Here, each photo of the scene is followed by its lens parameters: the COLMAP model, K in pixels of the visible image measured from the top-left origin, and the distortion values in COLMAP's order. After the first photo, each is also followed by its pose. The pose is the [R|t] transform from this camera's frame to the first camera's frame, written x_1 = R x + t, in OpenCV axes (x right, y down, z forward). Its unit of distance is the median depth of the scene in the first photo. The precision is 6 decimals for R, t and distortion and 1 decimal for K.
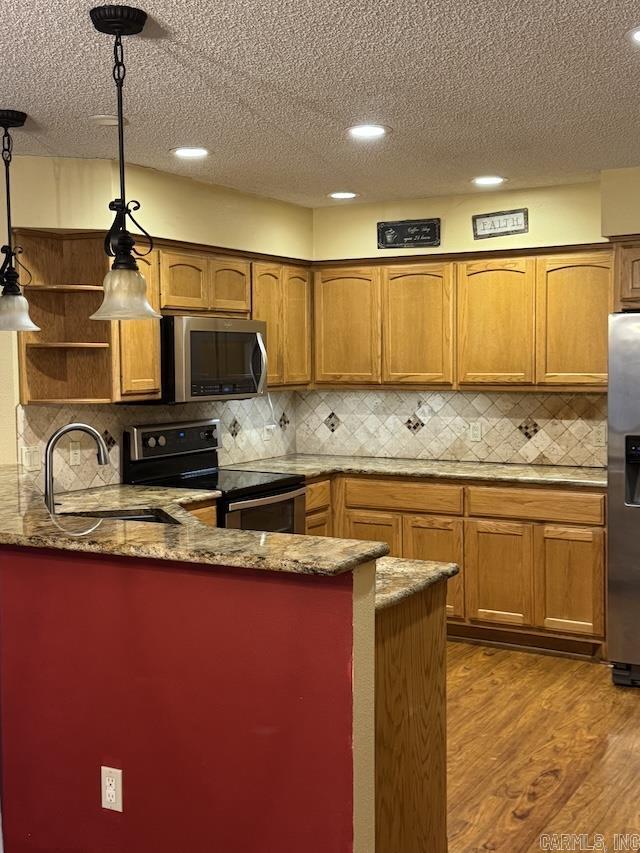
lens RADIAL K [[1042.3, 0, 320.0], [0, 1042.3, 426.5], [0, 0, 1]] dist [0.182096, -0.361908]
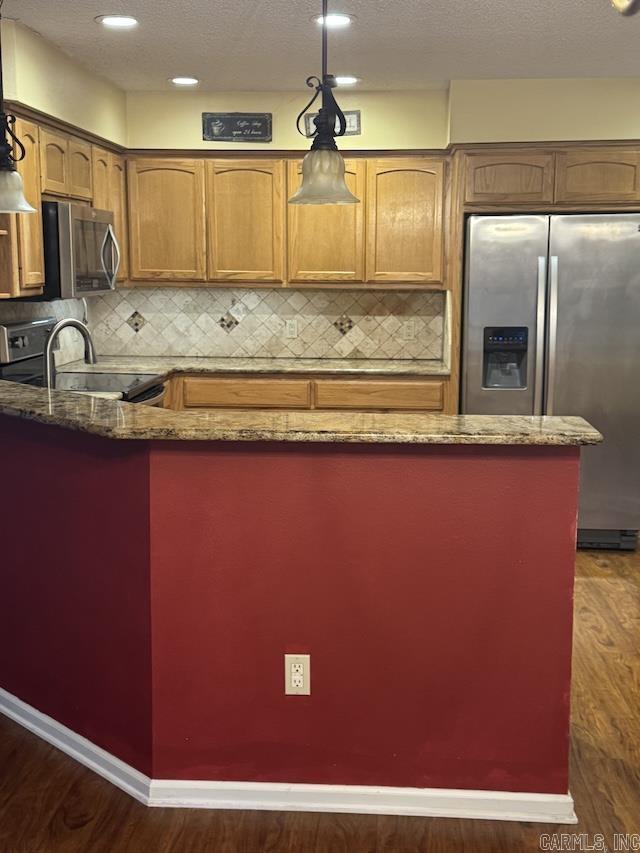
lens RADIAL K [[1042.3, 0, 320.0], [0, 1042.3, 426.5], [0, 0, 1]] dist [0.182096, -0.361908]
pose [[0.902839, -0.055229, 0.426417, -0.284508], [0.017092, 0.995543, 0.092751, 0.006062], [-0.429638, -0.076451, 0.899759, 0.050848]]
